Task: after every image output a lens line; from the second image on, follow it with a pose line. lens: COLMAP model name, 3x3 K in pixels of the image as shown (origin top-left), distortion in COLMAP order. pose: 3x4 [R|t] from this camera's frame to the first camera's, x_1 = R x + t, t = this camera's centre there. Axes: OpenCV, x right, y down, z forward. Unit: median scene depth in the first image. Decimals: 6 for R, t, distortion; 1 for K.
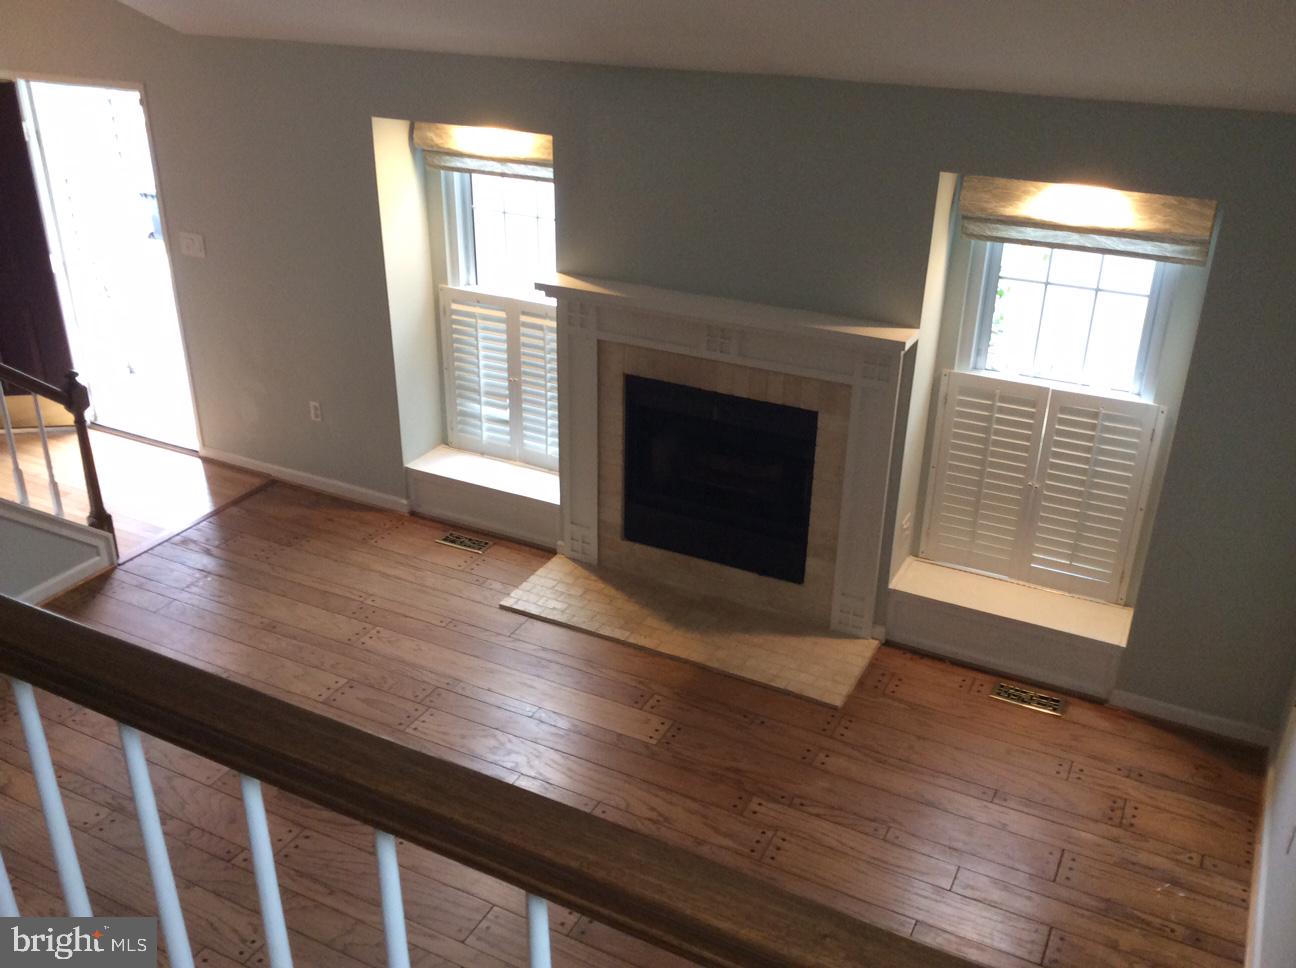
lens RADIAL K [[1192.3, 0, 647.0], [0, 1192.3, 483.5], [0, 0, 1]] dist [0.043055, 0.000000]
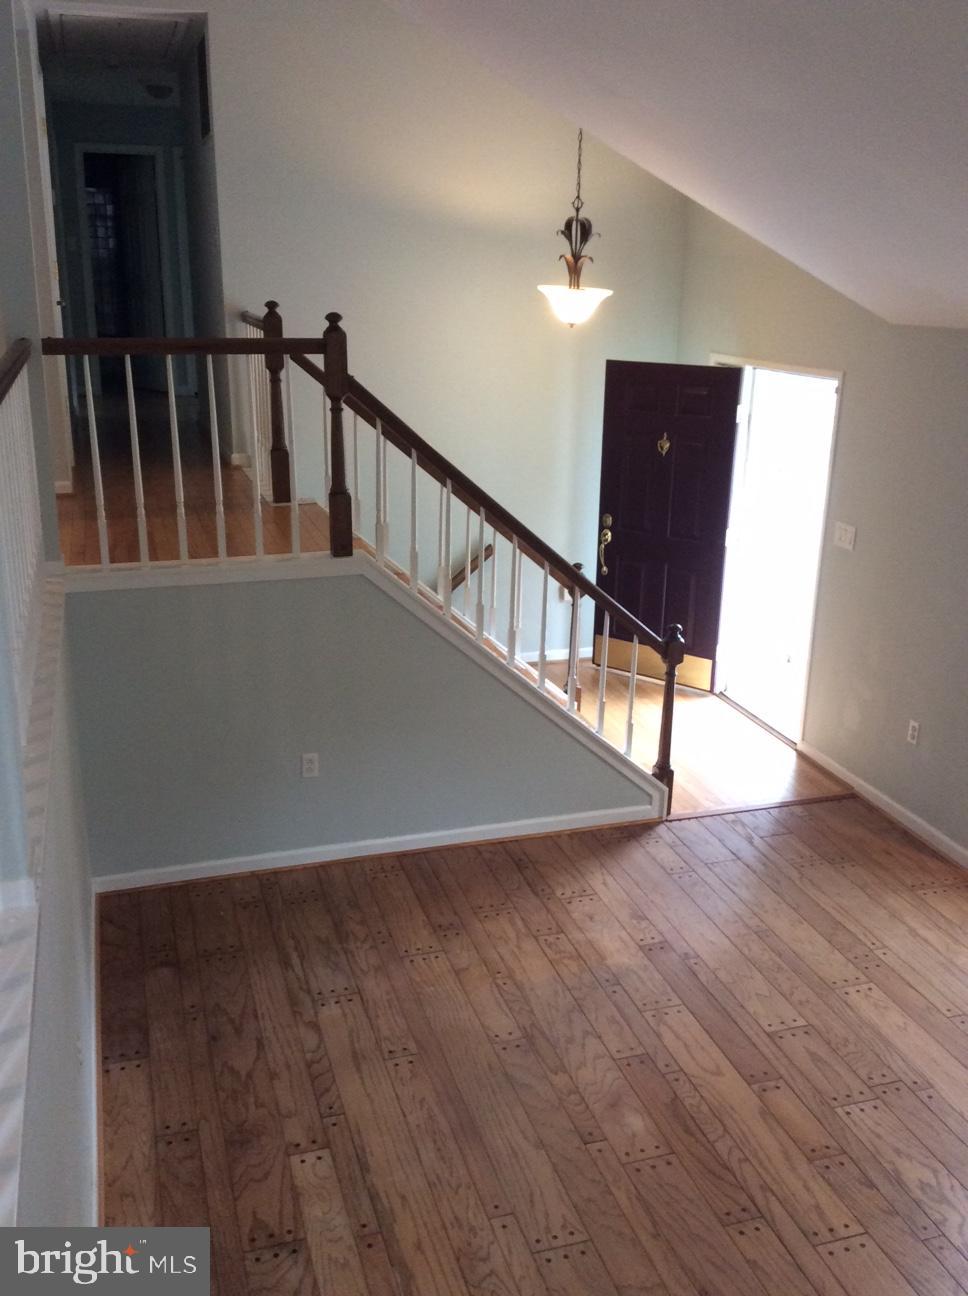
lens RADIAL K [[1192.3, 0, 482.2], [0, 1192.3, 652.1], [0, 0, 1]] dist [0.043055, 0.000000]
pose [[0.705257, 0.221067, -0.673604, 0.091732], [-0.312986, 0.949622, -0.016041, -0.002437], [0.636123, 0.222142, 0.738918, 0.128021]]
